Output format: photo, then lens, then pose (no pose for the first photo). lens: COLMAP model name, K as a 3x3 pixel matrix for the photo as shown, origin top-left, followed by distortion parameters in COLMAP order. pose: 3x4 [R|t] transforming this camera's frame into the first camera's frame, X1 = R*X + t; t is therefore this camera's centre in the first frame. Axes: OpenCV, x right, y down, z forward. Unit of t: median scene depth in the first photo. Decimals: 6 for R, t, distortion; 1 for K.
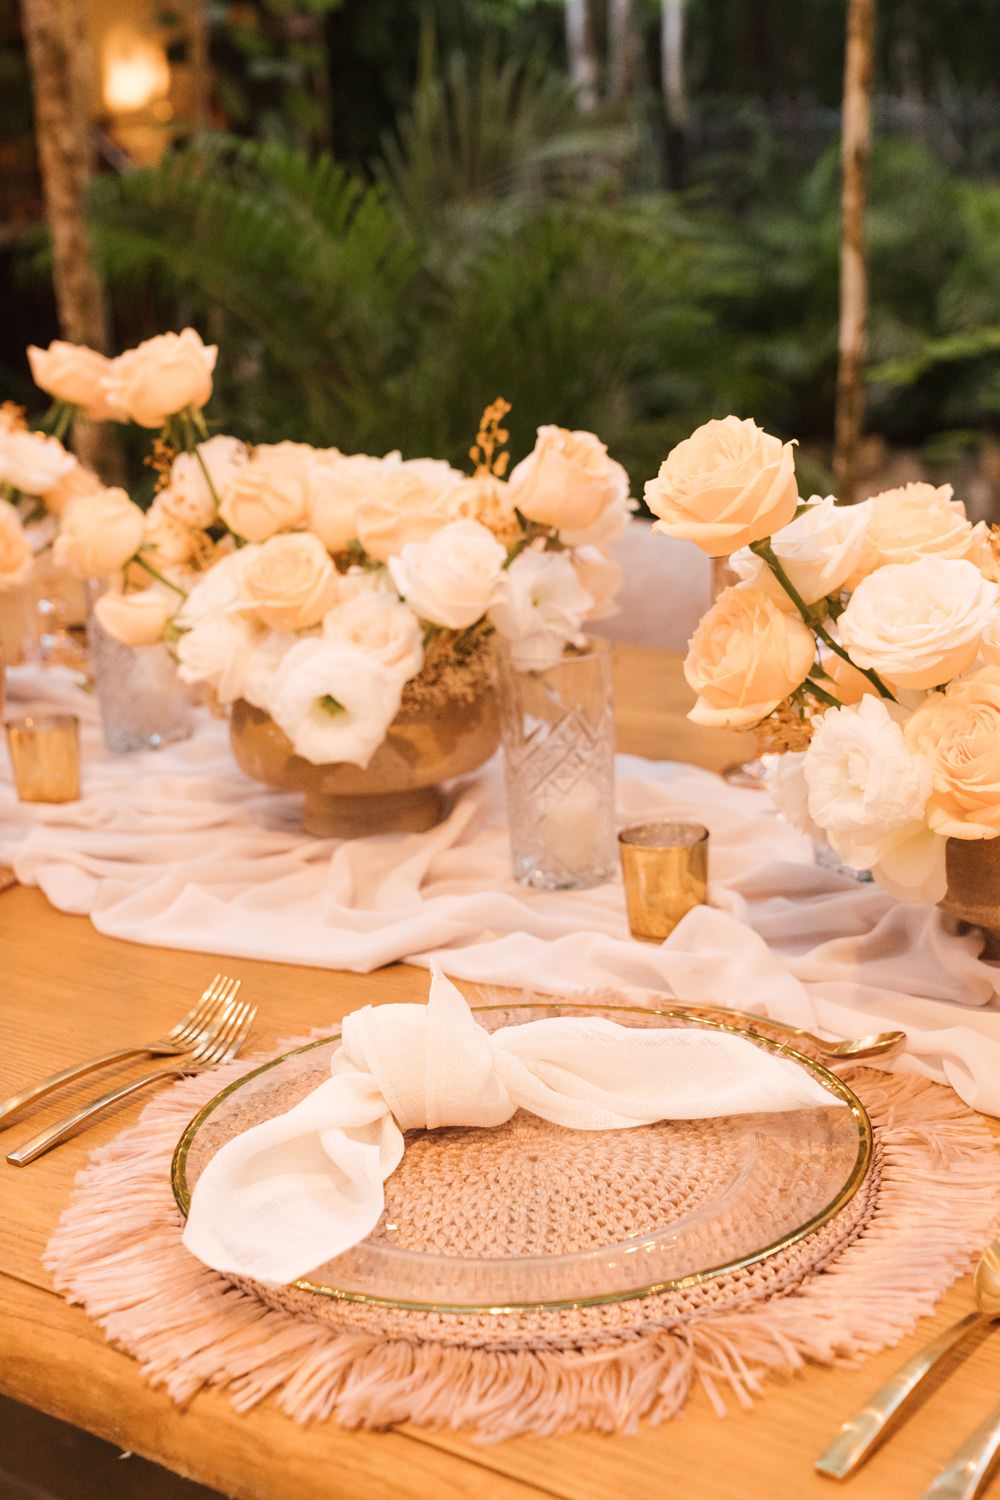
lens RADIAL K [[2207.1, 0, 500.6], [0, 2207.1, 726.4], [0, 0, 1]] dist [0.015716, 0.112708]
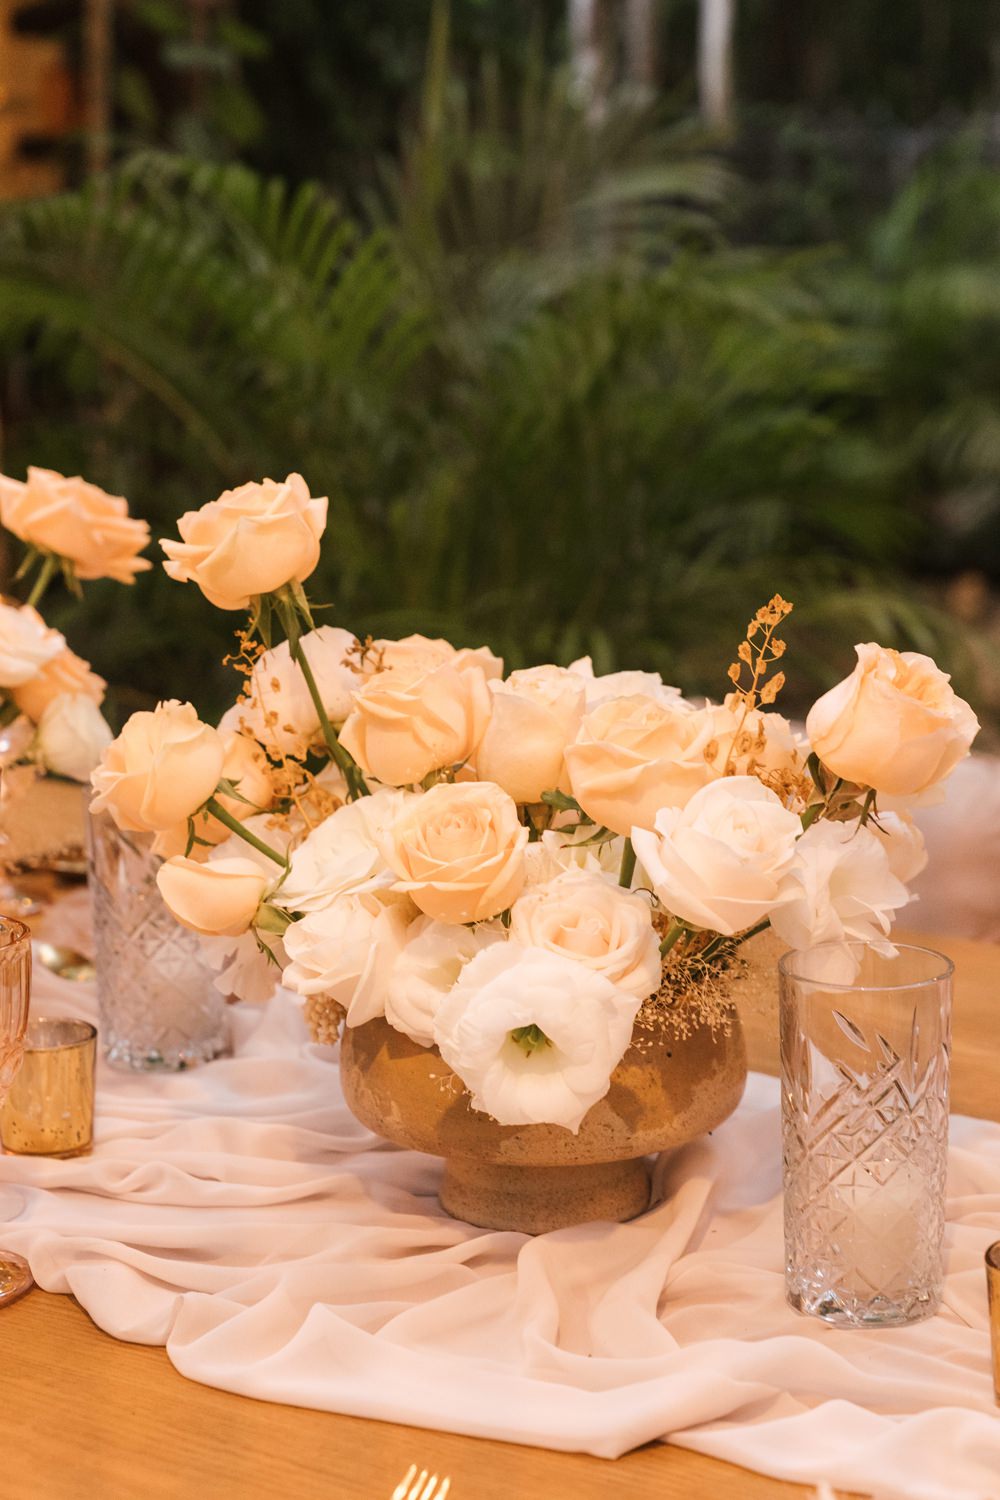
lens RADIAL K [[3065.0, 0, 500.0], [0, 3065.0, 750.0], [0, 0, 1]] dist [0.041231, 0.284554]
pose [[0.998980, 0.026718, 0.036401, -0.117245], [-0.024344, 0.997642, -0.064169, -0.036033], [-0.038030, 0.063217, 0.997275, 0.053136]]
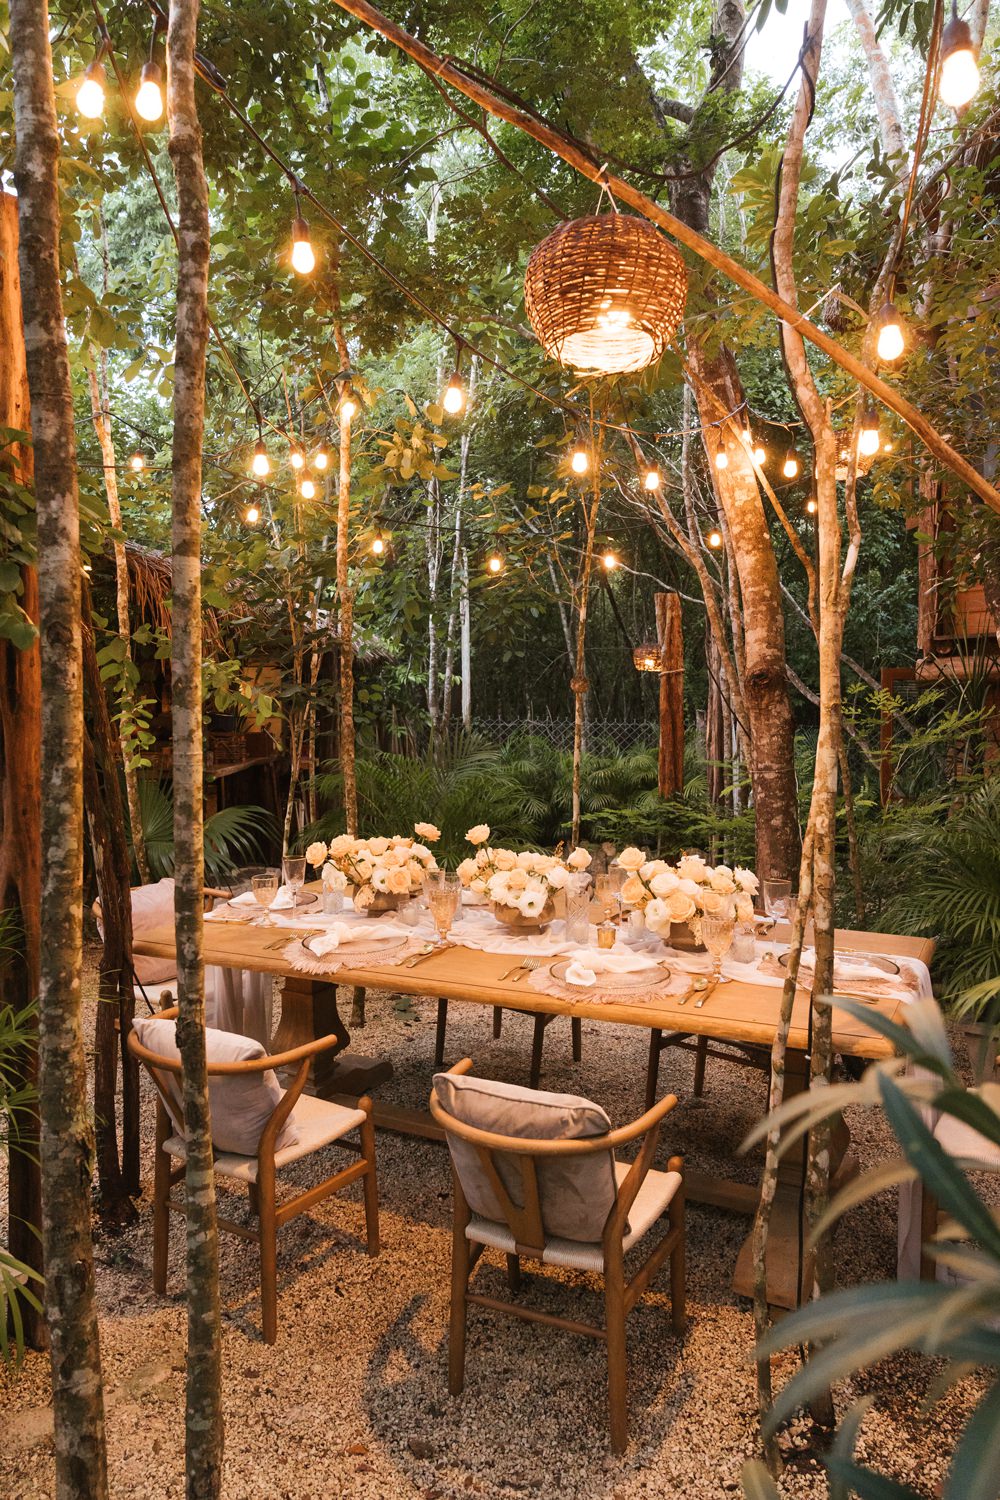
lens RADIAL K [[1005.3, 0, 500.0], [0, 1005.3, 750.0], [0, 0, 1]] dist [-0.000616, -0.000009]
pose [[0.981183, 0.032824, 0.190271, -0.536767], [0.008336, 0.977325, -0.211582, 0.116492], [-0.192901, 0.209187, 0.958660, -1.073549]]
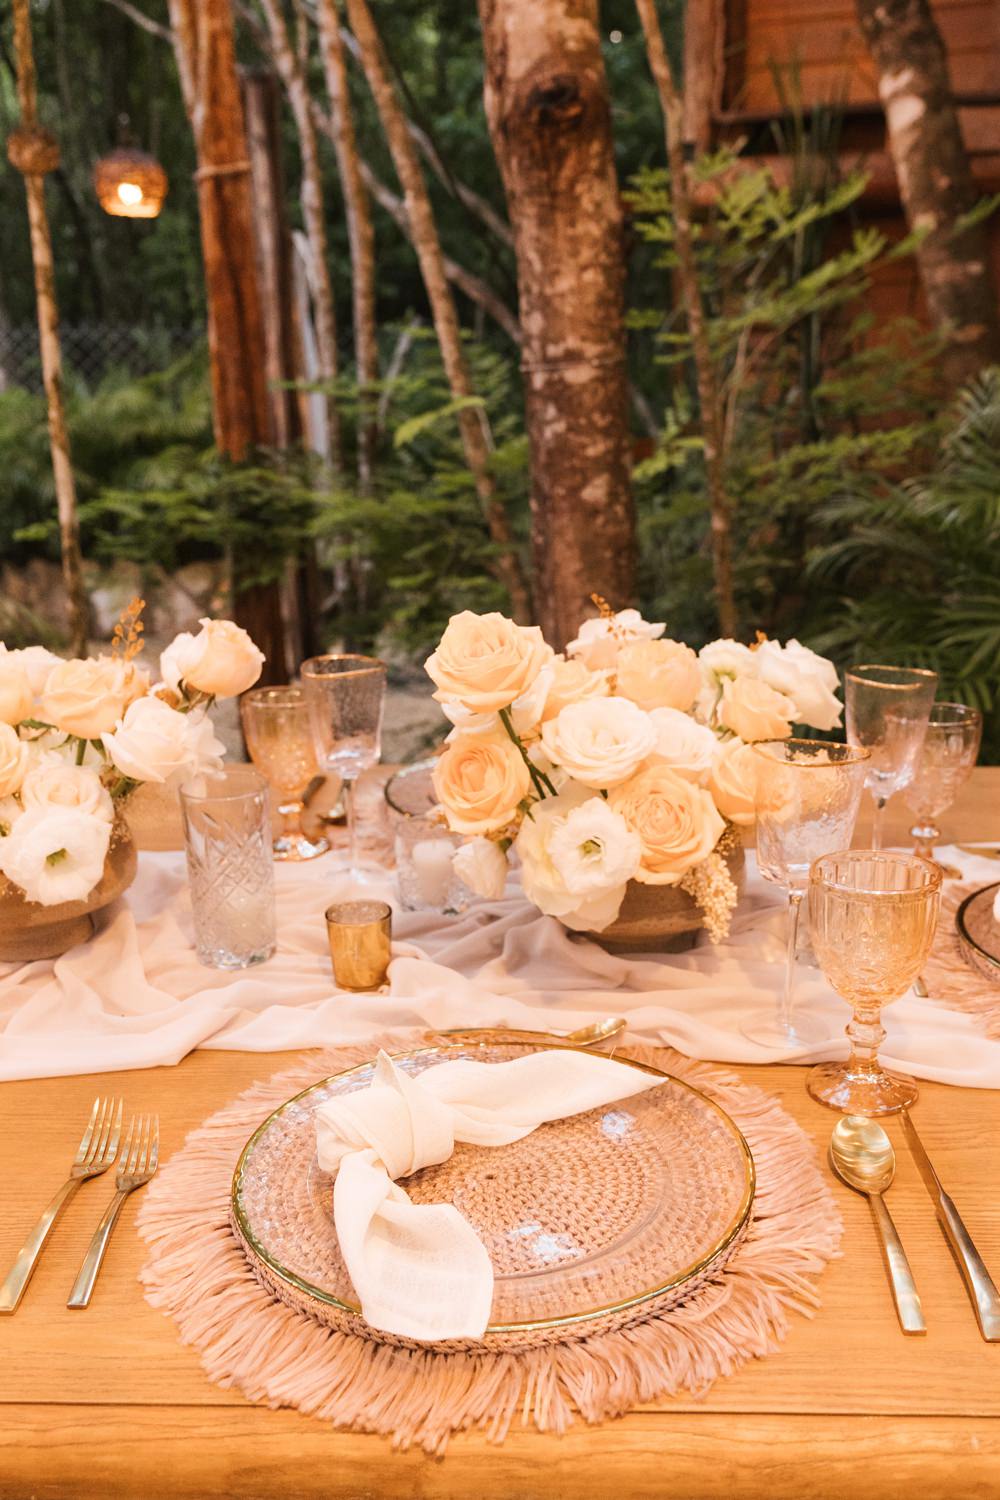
lens RADIAL K [[1455.2, 0, 502.7], [0, 1455.2, 819.3], [0, 0, 1]] dist [-0.006246, 0.015101]
pose [[0.820360, -0.156540, 0.550005, -0.300422], [0.126734, 0.987654, 0.092072, -0.070451], [-0.557628, -0.005827, 0.830071, 0.175374]]
